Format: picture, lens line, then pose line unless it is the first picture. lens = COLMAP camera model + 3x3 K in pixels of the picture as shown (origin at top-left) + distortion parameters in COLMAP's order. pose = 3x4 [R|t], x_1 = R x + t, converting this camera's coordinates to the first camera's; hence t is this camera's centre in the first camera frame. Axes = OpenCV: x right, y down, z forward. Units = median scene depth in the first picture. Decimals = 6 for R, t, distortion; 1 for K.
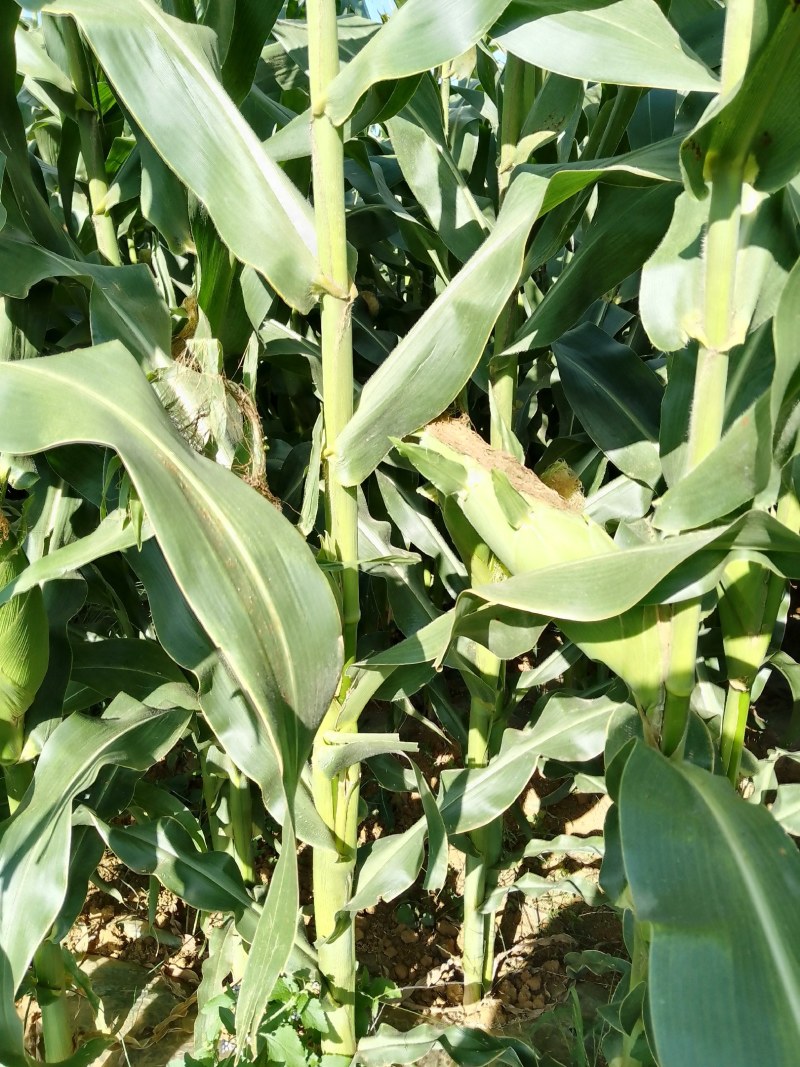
lens RADIAL K [[849.1, 0, 399.7], [0, 849.1, 531.1], [0, 0, 1]] dist [-0.006625, -0.002174]
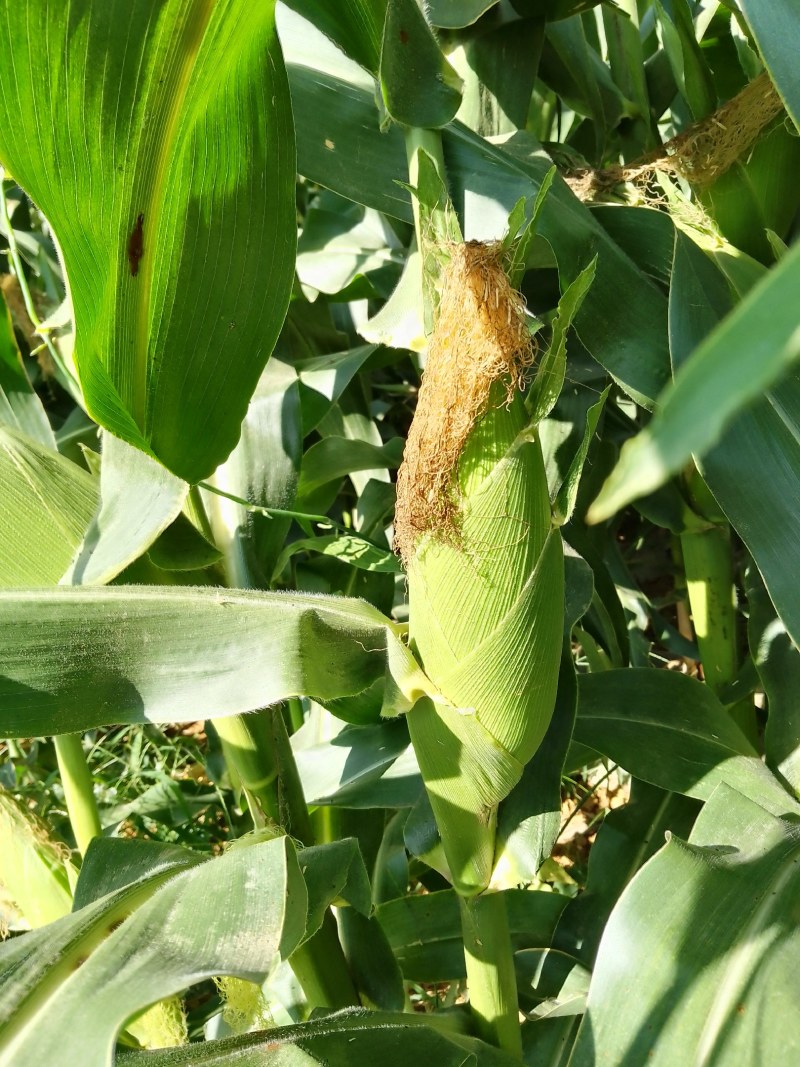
lens RADIAL K [[849.1, 0, 399.6], [0, 849.1, 535.2], [0, 0, 1]] dist [-0.006625, -0.002174]
pose [[0.911214, -0.013377, -0.411716, -0.282208], [-0.007003, 0.998825, -0.047950, 0.078332], [0.411874, 0.046576, 0.910050, 0.492957]]
